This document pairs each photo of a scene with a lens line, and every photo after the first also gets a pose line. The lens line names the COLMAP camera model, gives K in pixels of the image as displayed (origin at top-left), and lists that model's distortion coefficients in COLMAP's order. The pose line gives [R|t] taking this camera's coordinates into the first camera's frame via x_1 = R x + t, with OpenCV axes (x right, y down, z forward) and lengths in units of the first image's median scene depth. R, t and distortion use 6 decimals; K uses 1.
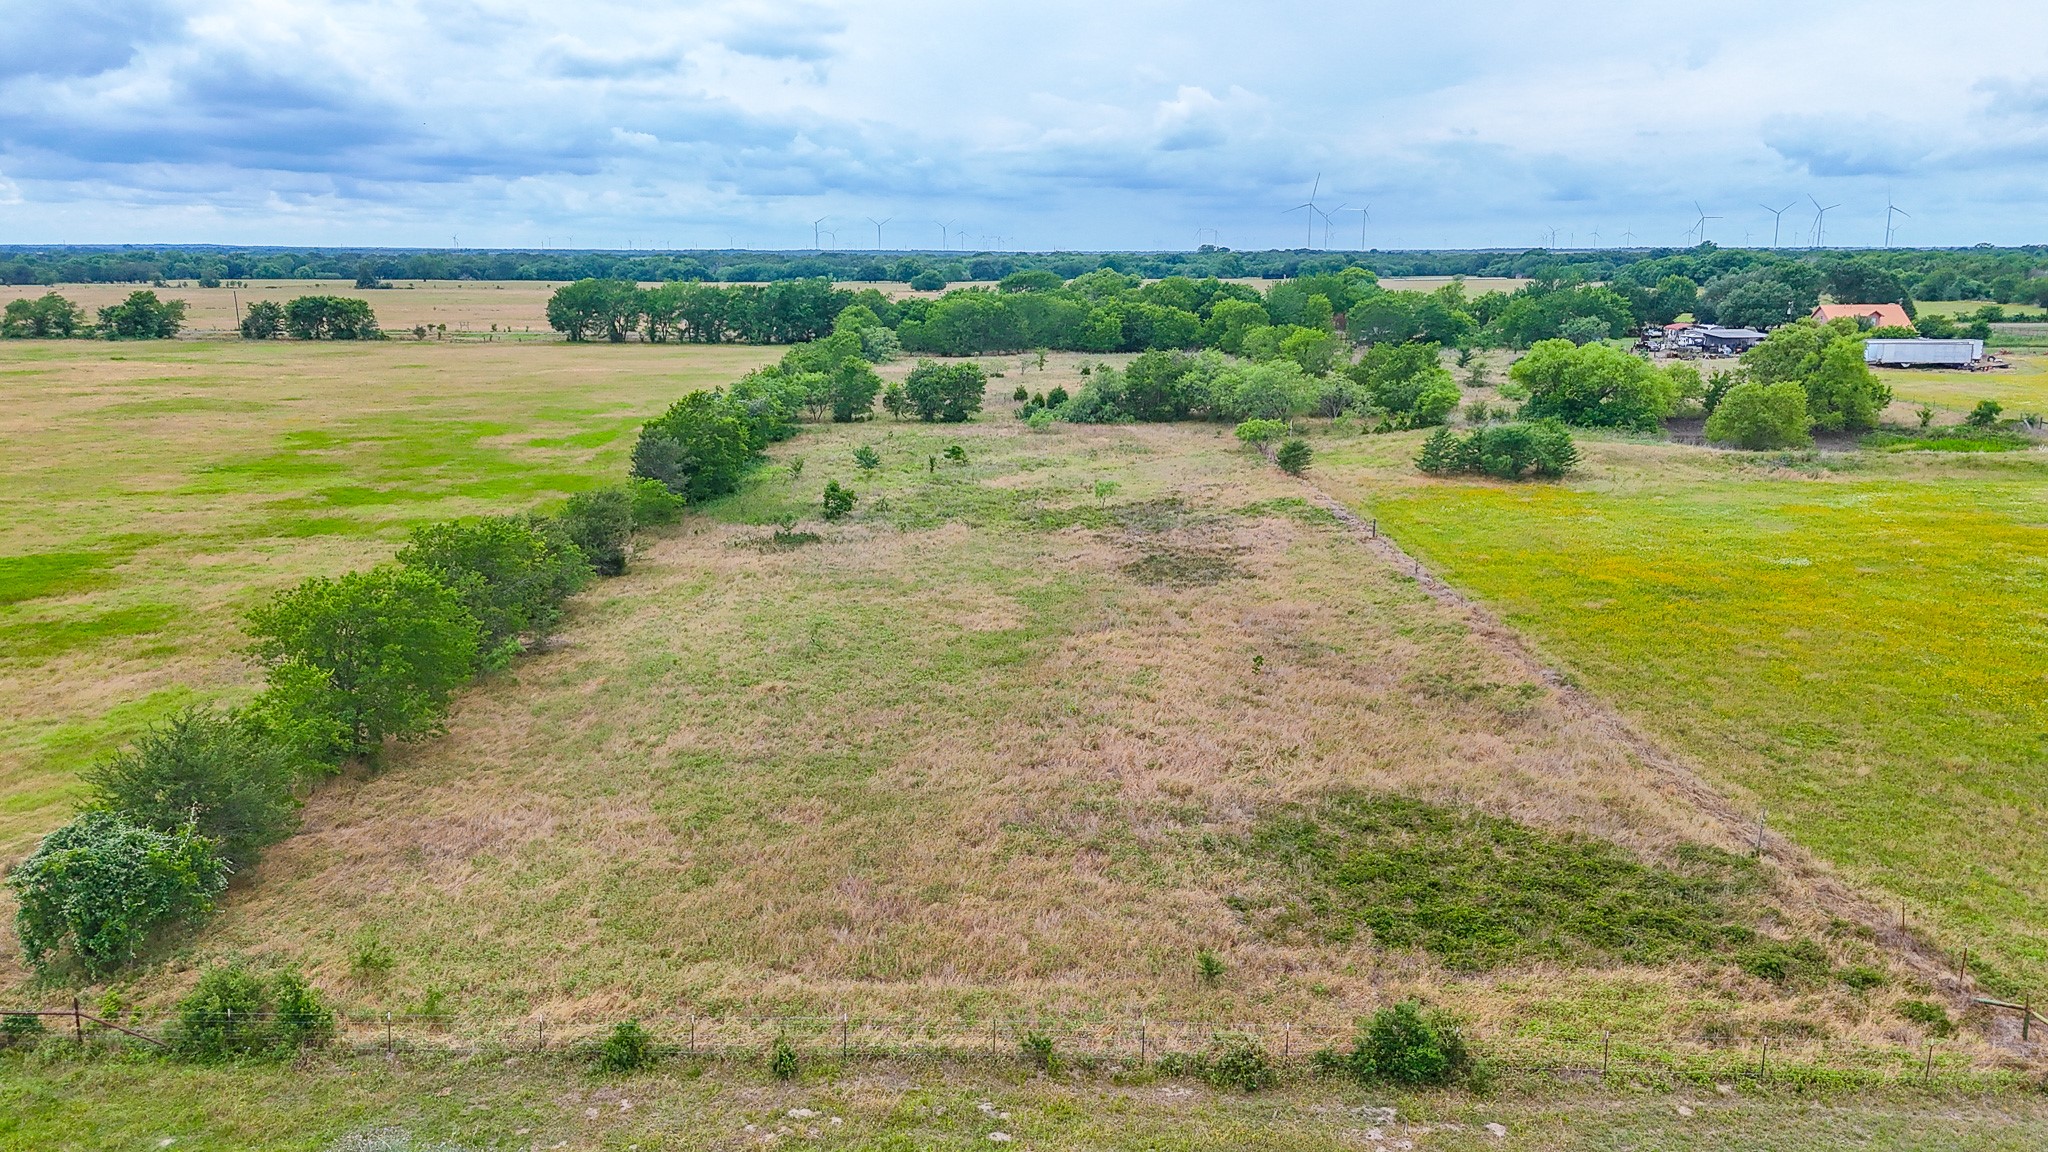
lens RADIAL K [[1519.7, 0, 1026.9], [0, 1519.7, 578.0], [0, 0, 1]] dist [0.072133, -0.068205]
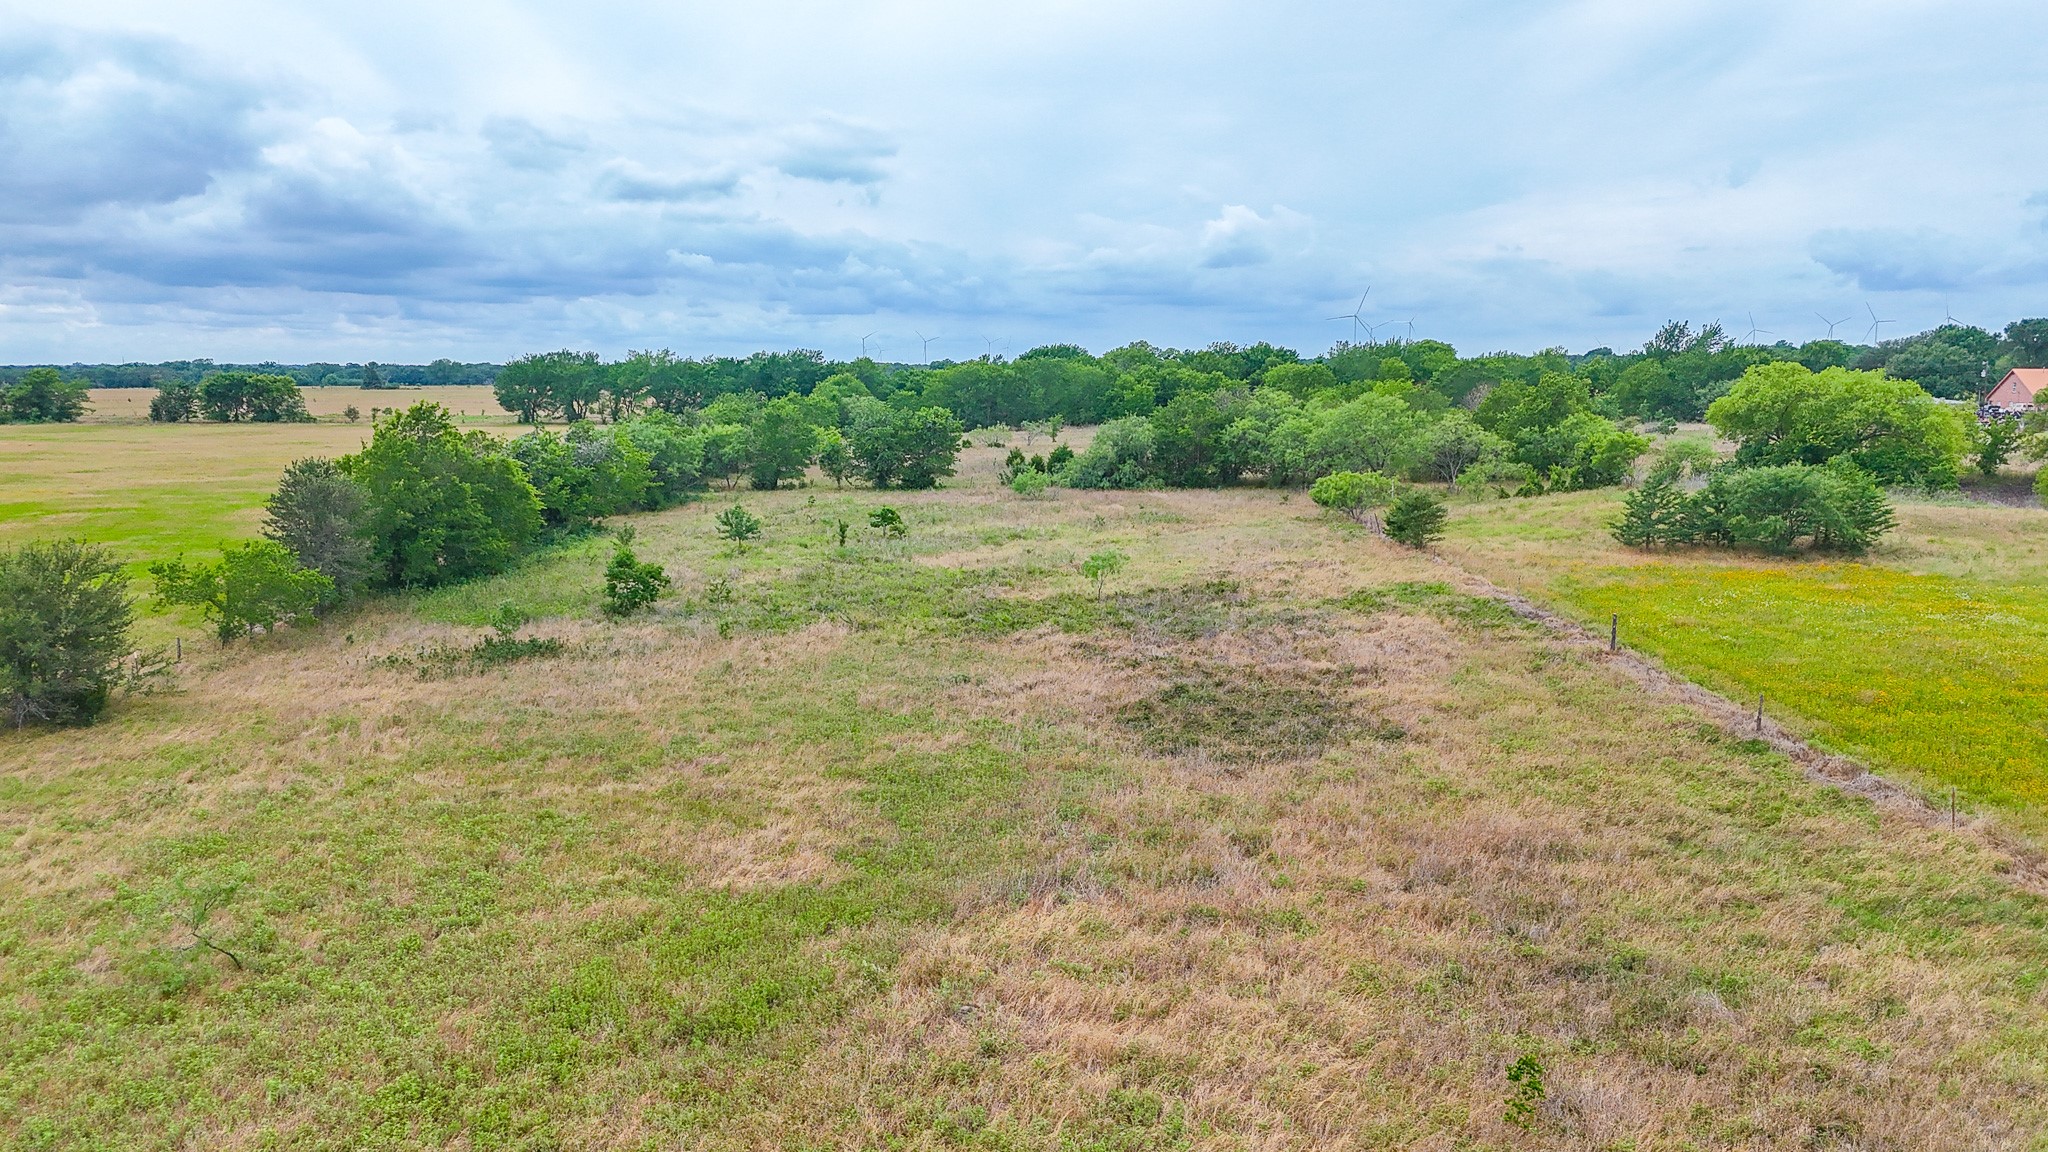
lens RADIAL K [[1519.7, 0, 1026.9], [0, 1519.7, 578.0], [0, 0, 1]] dist [0.072133, -0.068205]
pose [[0.999534, 0.000703, -0.030502, 0.014441], [-0.002952, 0.997272, -0.073762, -0.003877], [0.030367, 0.073818, 0.996809, 0.151340]]
